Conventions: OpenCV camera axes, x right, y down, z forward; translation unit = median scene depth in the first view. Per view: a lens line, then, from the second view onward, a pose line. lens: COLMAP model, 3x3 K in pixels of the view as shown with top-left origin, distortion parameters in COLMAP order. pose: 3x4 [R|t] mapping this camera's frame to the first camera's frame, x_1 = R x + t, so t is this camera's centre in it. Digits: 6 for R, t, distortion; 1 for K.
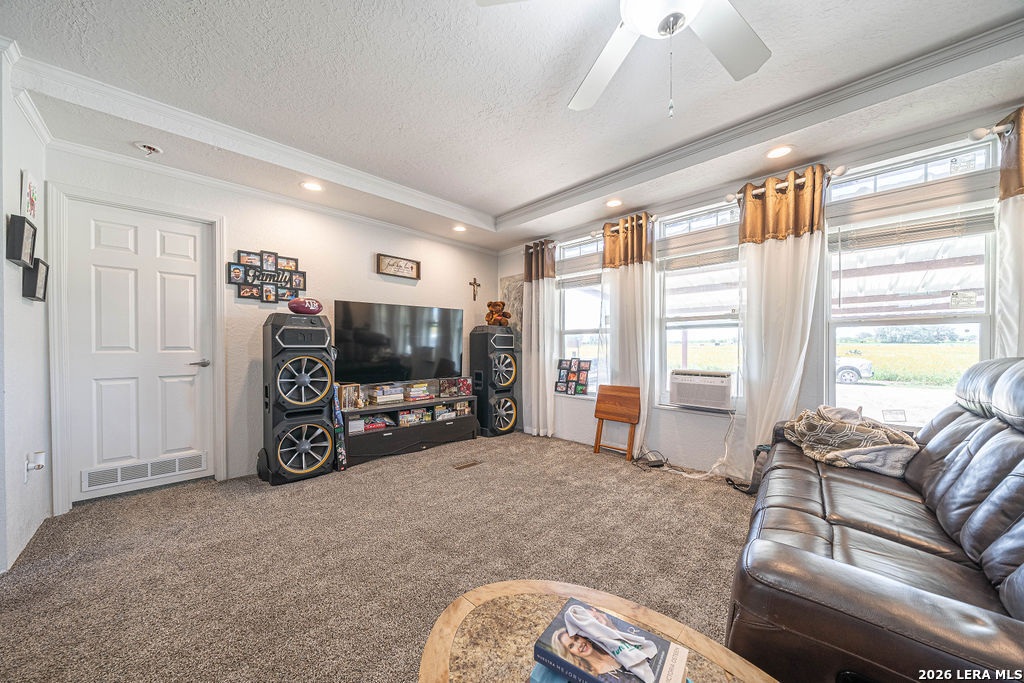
lens RADIAL K [[354.5, 0, 506.2], [0, 354.5, 349.8], [0, 0, 1]] dist [-0.006113, 0.000111]
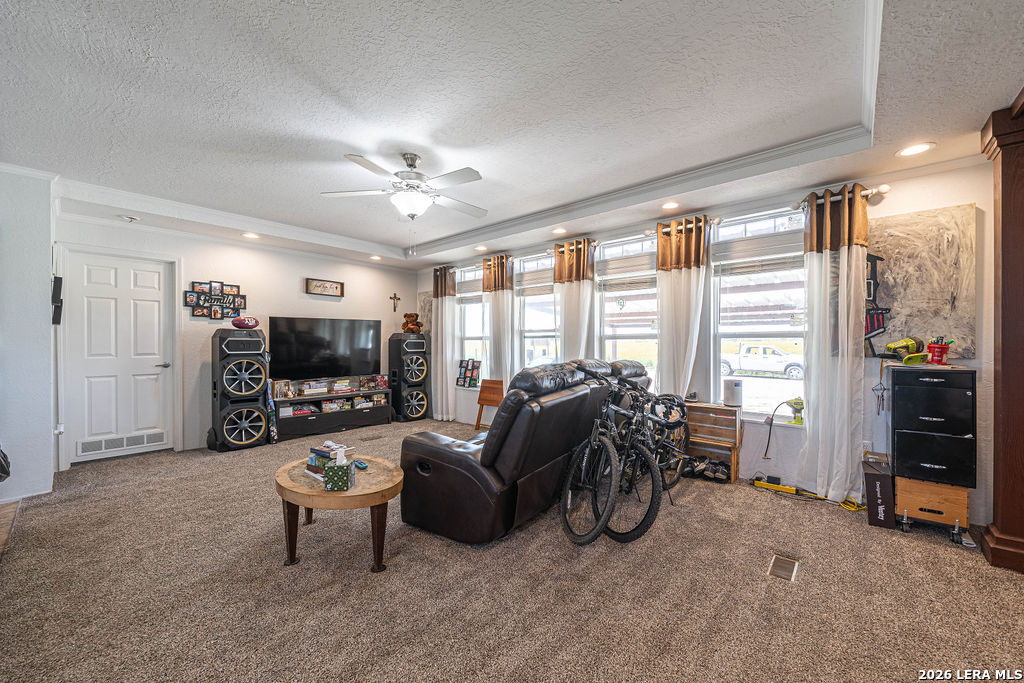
lens RADIAL K [[393.4, 0, 526.0], [0, 393.4, 343.9], [0, 0, 1]] dist [-0.002338, -0.000425]
pose [[0.995601, -0.001434, 0.093685, 0.312197], [0.002052, 0.999977, -0.006502, -0.025171], [-0.093674, 0.006666, 0.995581, -0.516431]]
